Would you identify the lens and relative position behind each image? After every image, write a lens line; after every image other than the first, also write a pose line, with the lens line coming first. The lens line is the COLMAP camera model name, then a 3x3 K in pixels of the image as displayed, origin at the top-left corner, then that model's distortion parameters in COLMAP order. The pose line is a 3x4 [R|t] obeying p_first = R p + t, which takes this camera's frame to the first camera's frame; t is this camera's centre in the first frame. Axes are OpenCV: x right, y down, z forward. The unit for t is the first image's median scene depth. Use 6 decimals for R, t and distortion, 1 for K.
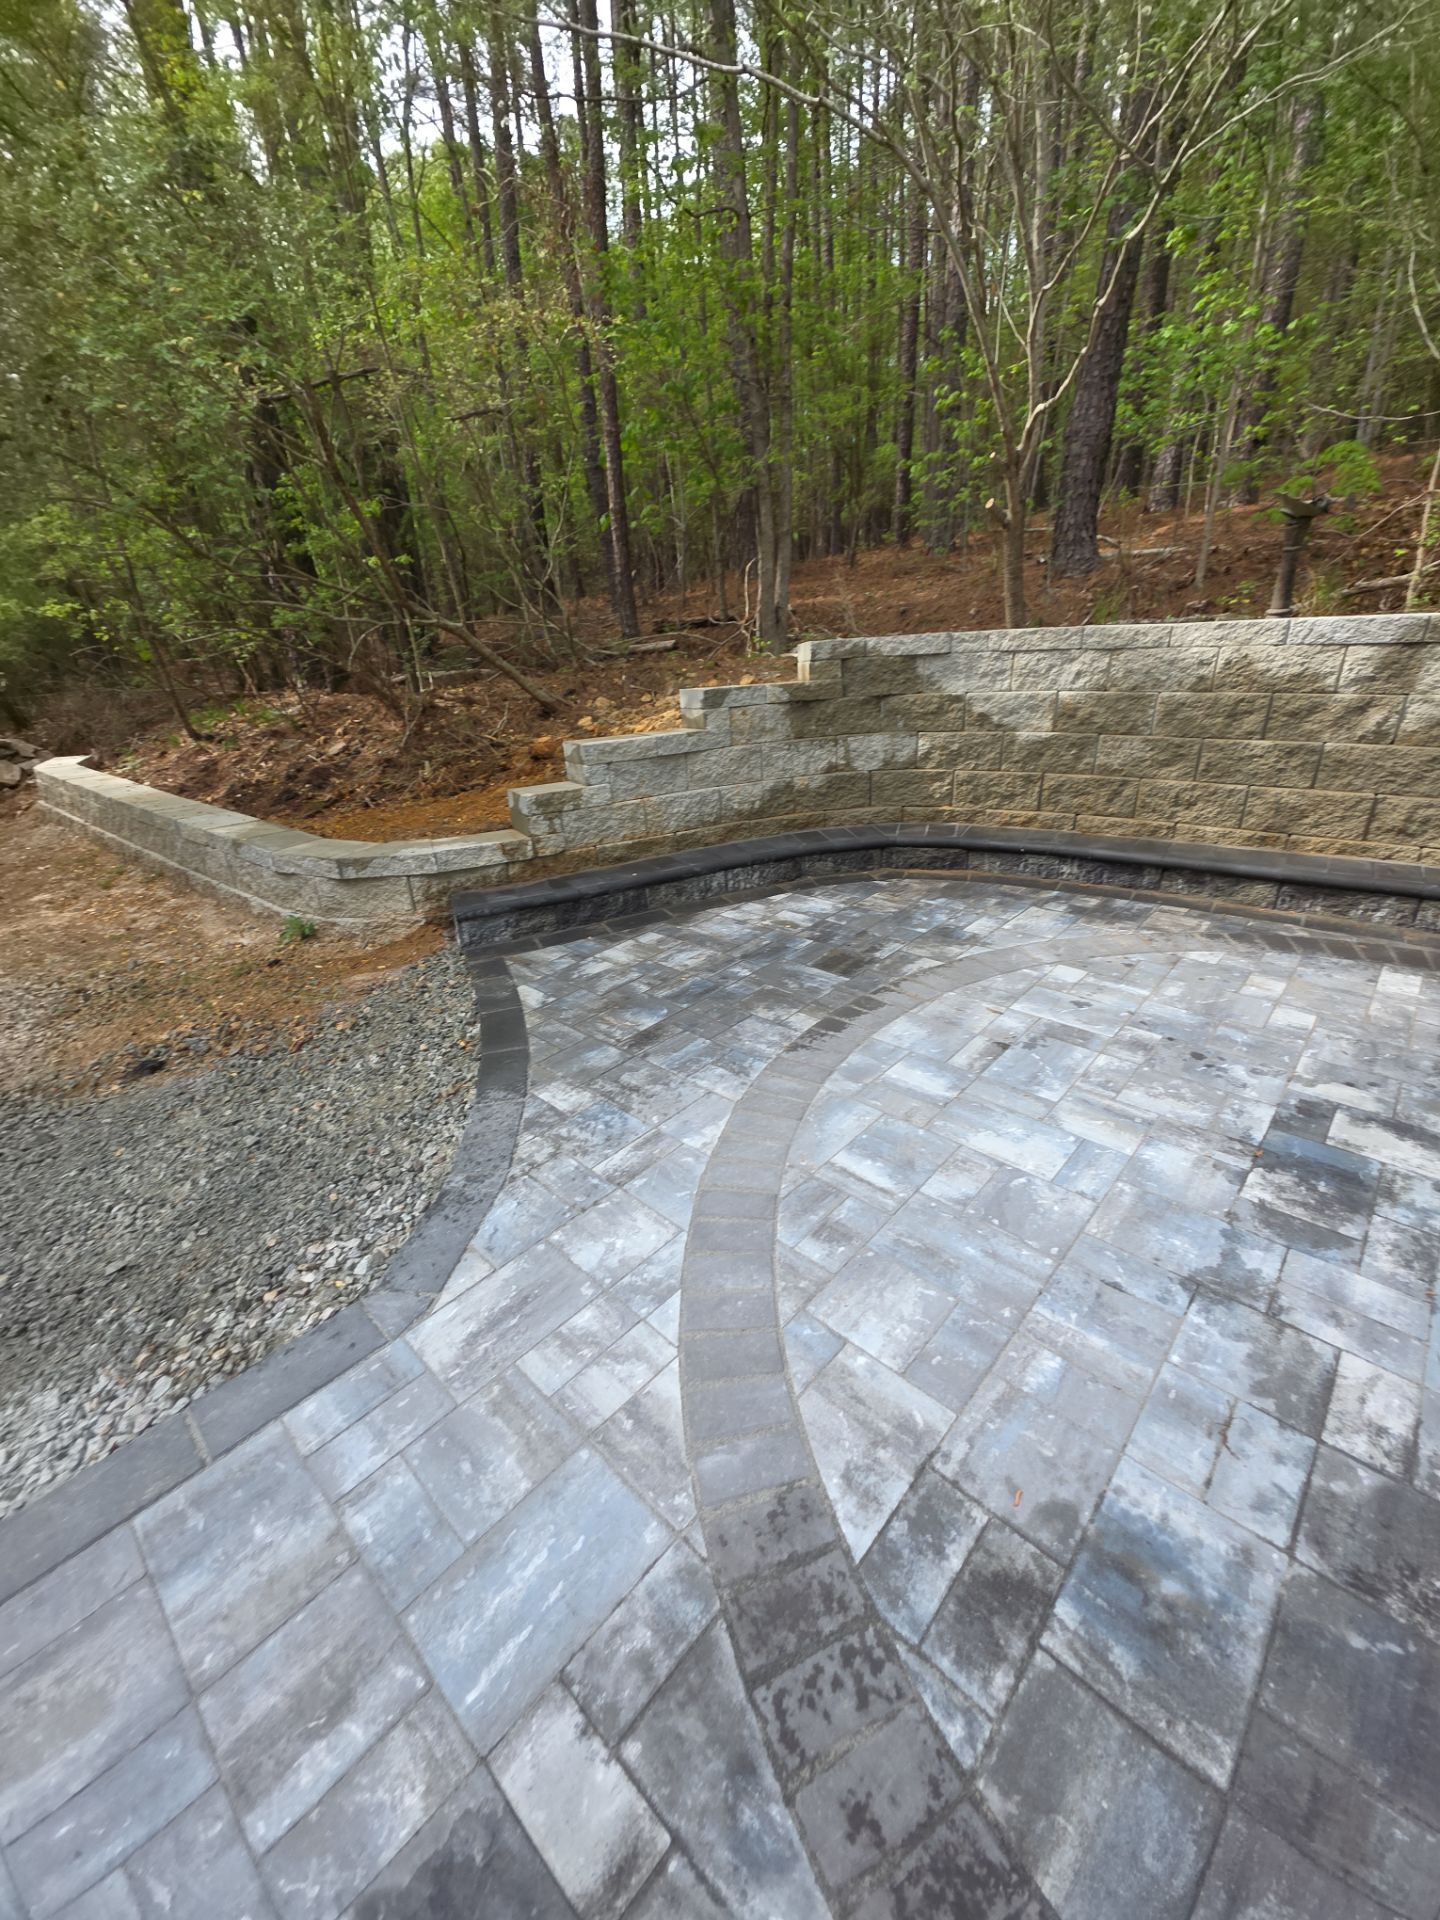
lens RADIAL K [[760.7, 0, 715.9], [0, 760.7, 962.0], [0, 0, 1]] dist [0.016055, -0.008625]
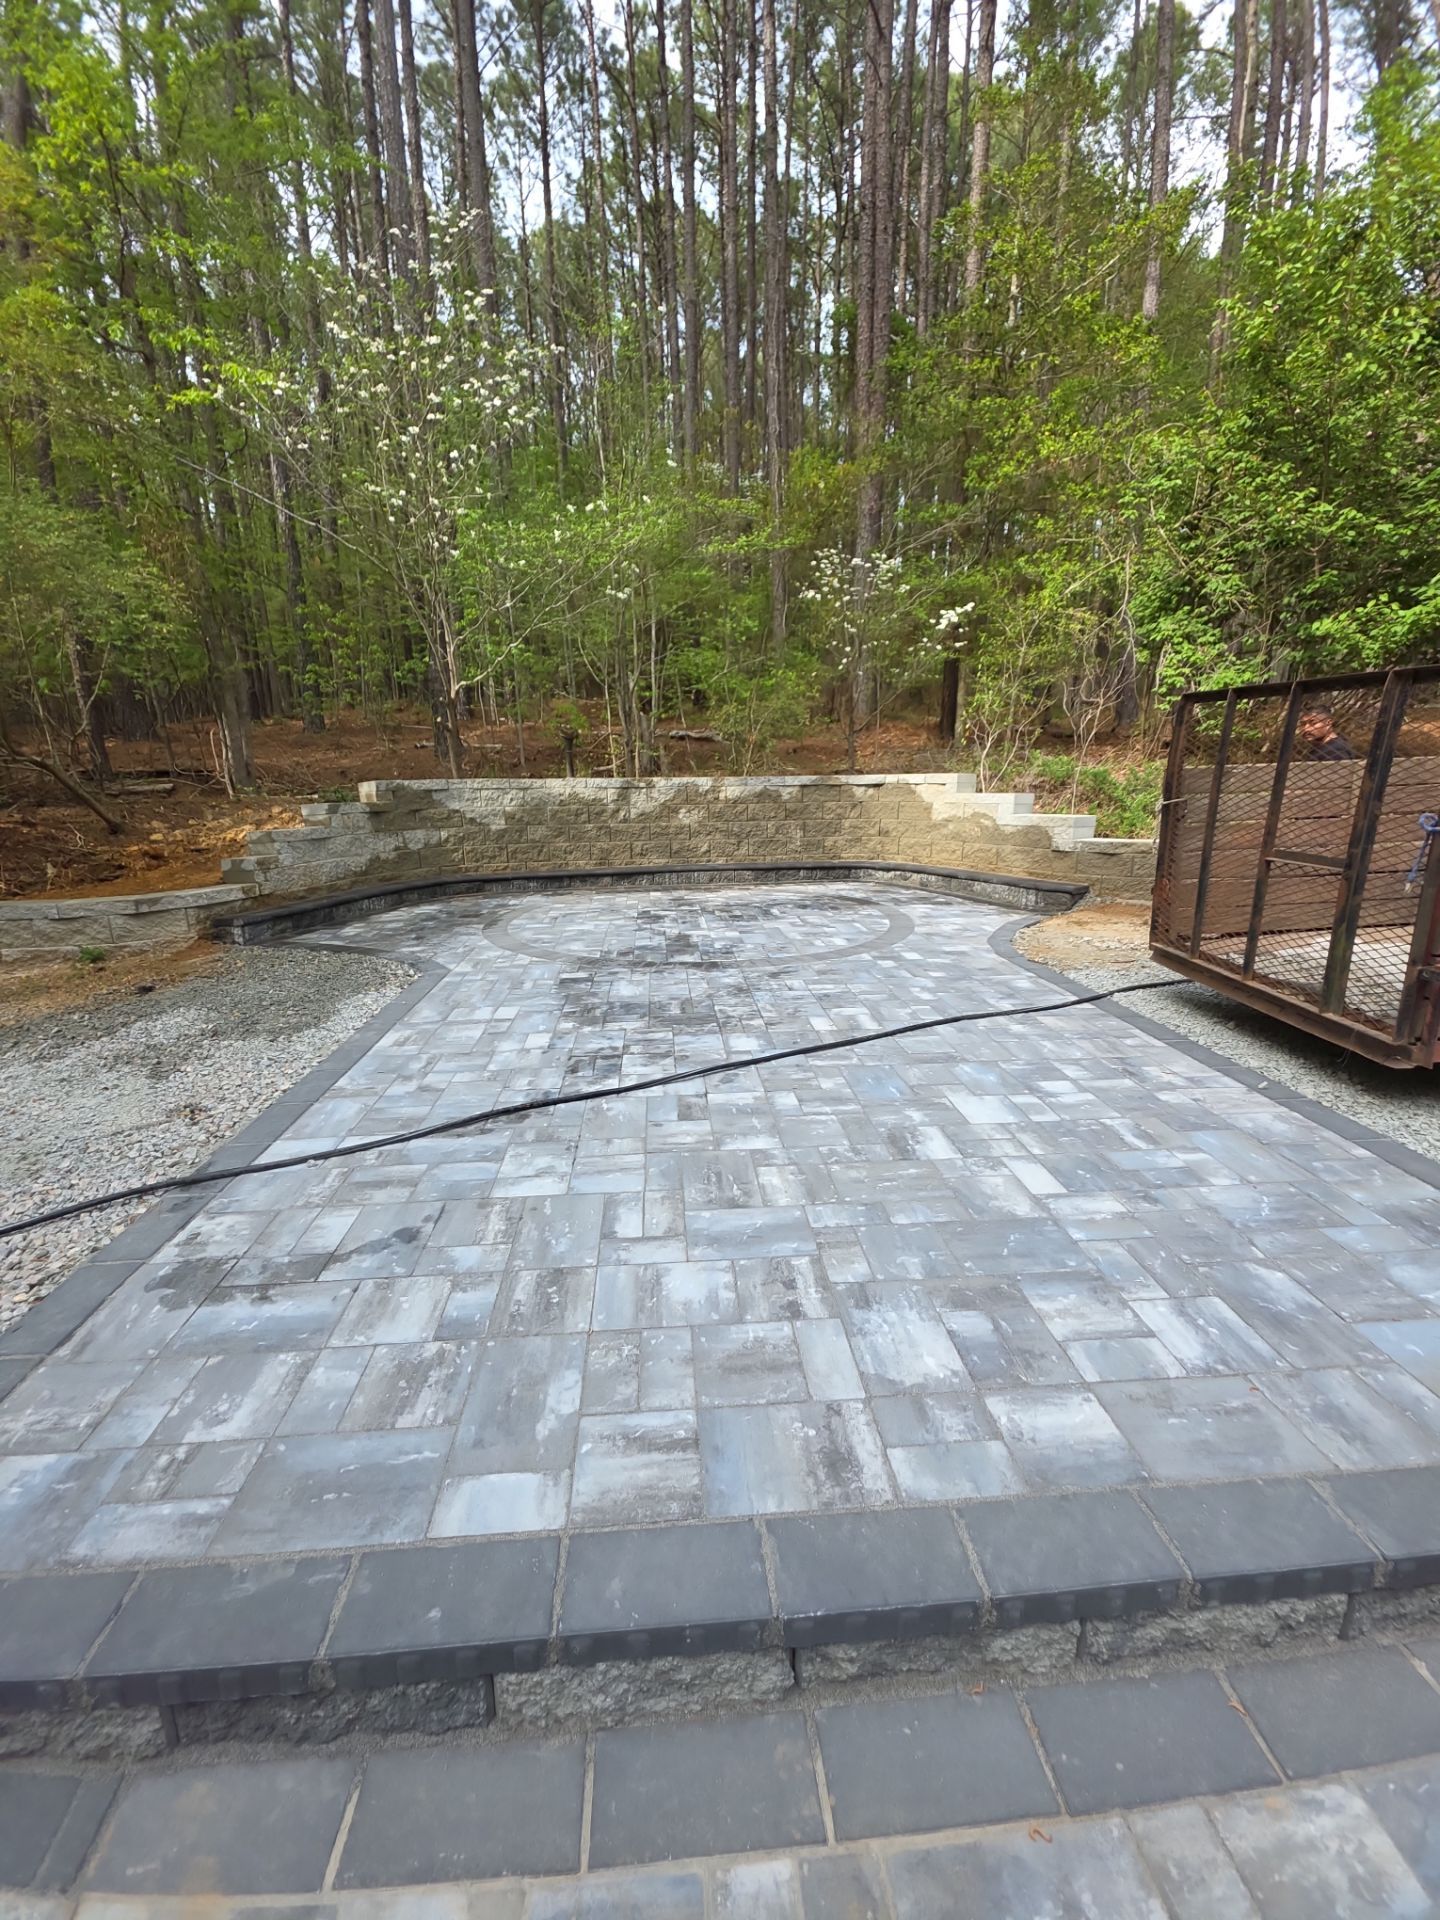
lens RADIAL K [[757.6, 0, 715.3], [0, 757.6, 965.1], [0, 0, 1]] dist [0.013057, -0.007561]
pose [[0.669114, -0.140528, 0.729752, -0.836953], [0.282455, 0.956359, -0.074818, 0.428800], [-0.687391, 0.256184, 0.679606, -0.800122]]
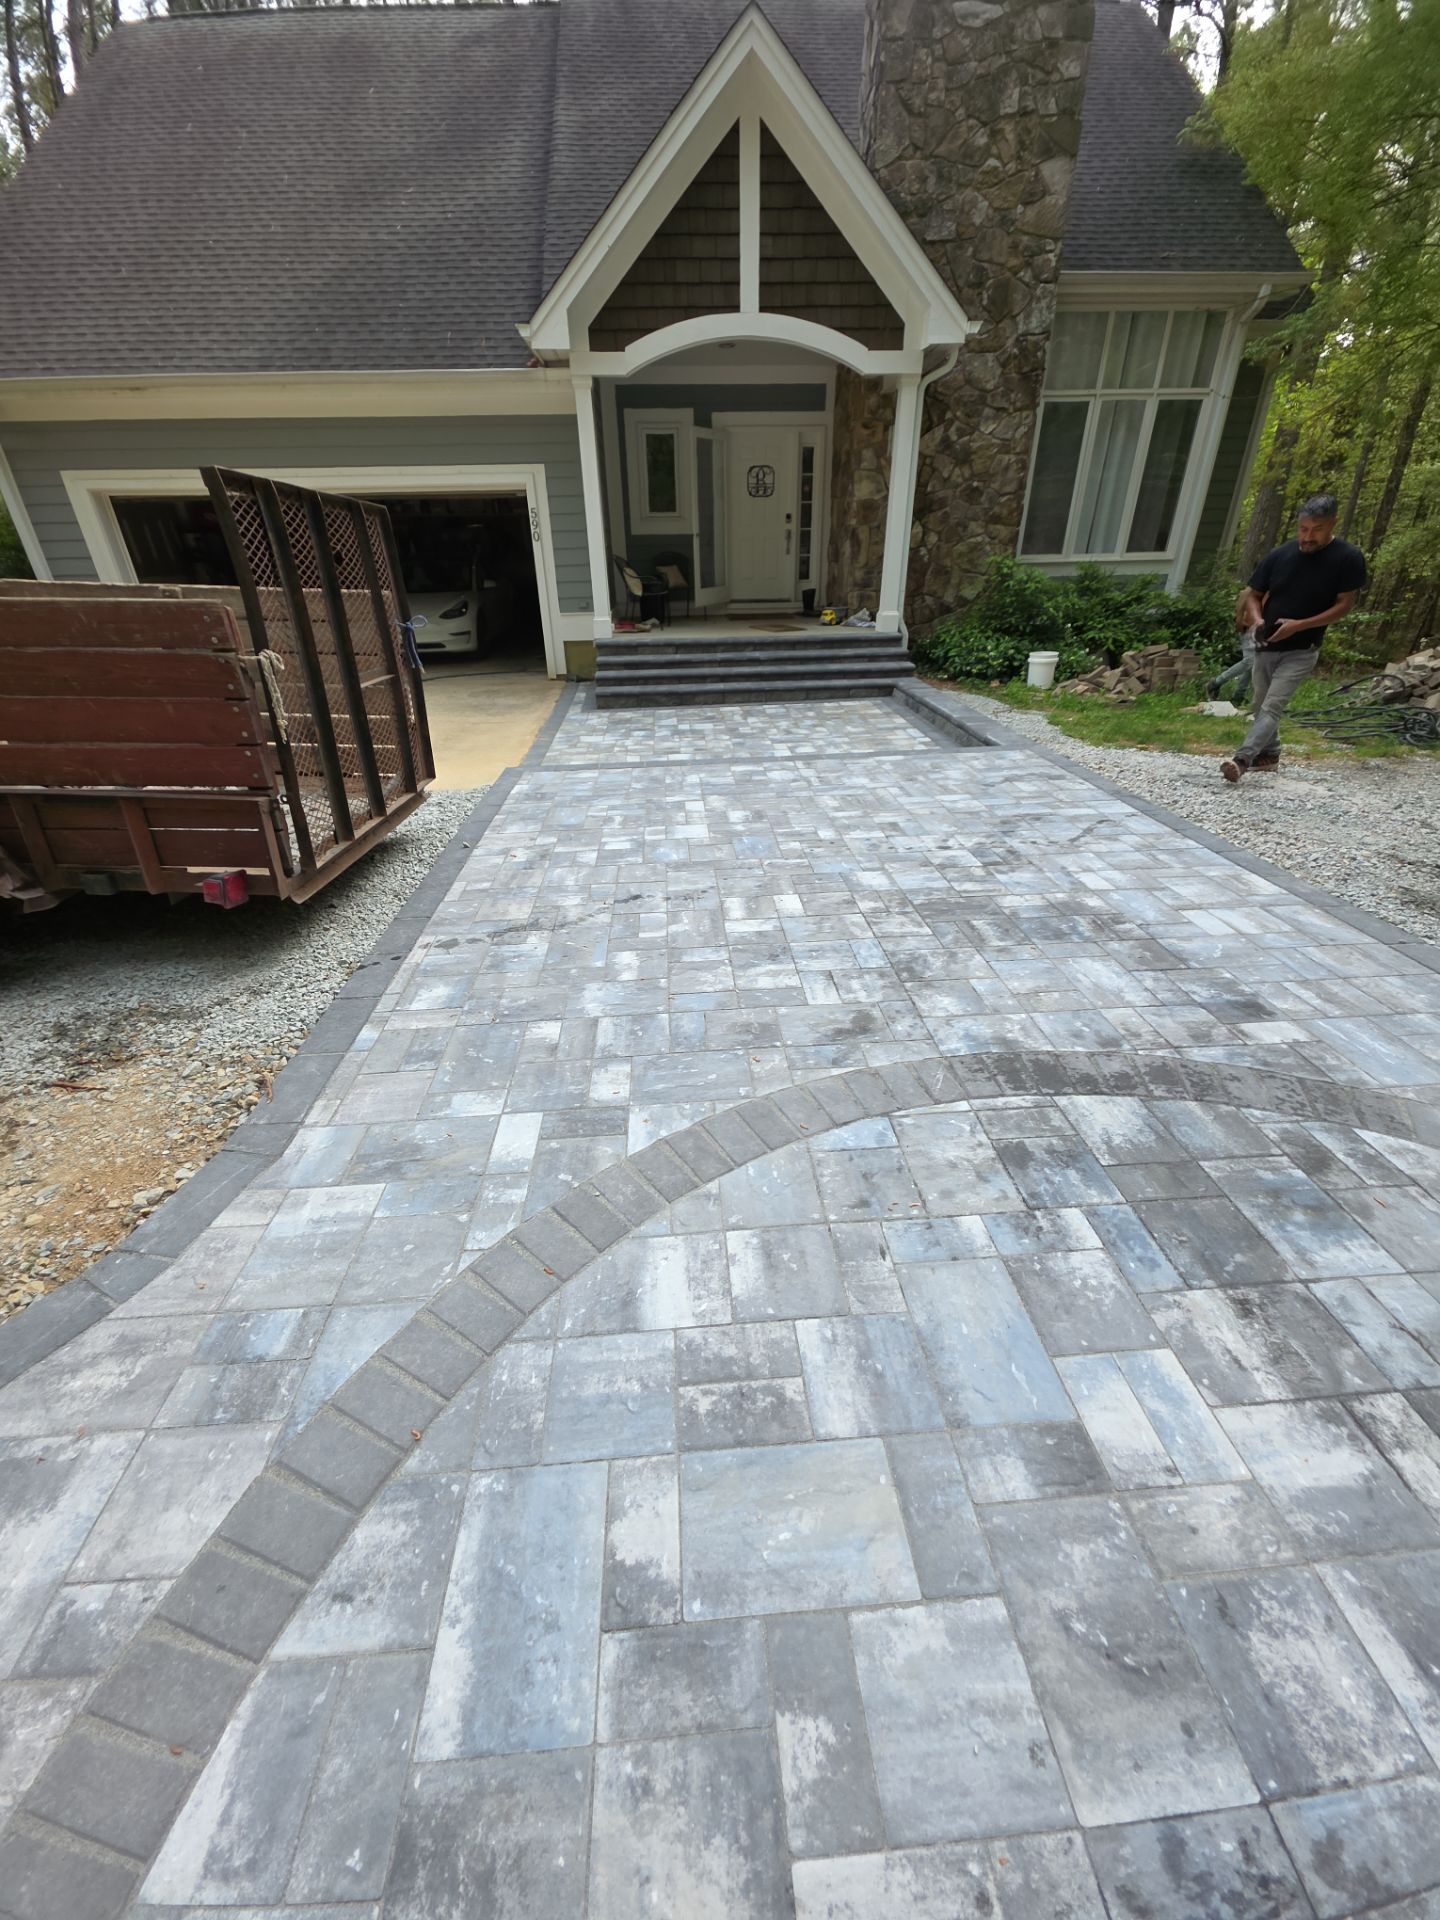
lens RADIAL K [[757.6, 0, 715.3], [0, 757.6, 965.1], [0, 0, 1]] dist [0.013057, -0.007561]
pose [[-0.678004, 0.404796, -0.613556, 0.641476], [-0.253732, 0.654513, 0.712202, -0.095317], [0.689877, 0.638555, -0.341053, 0.115278]]
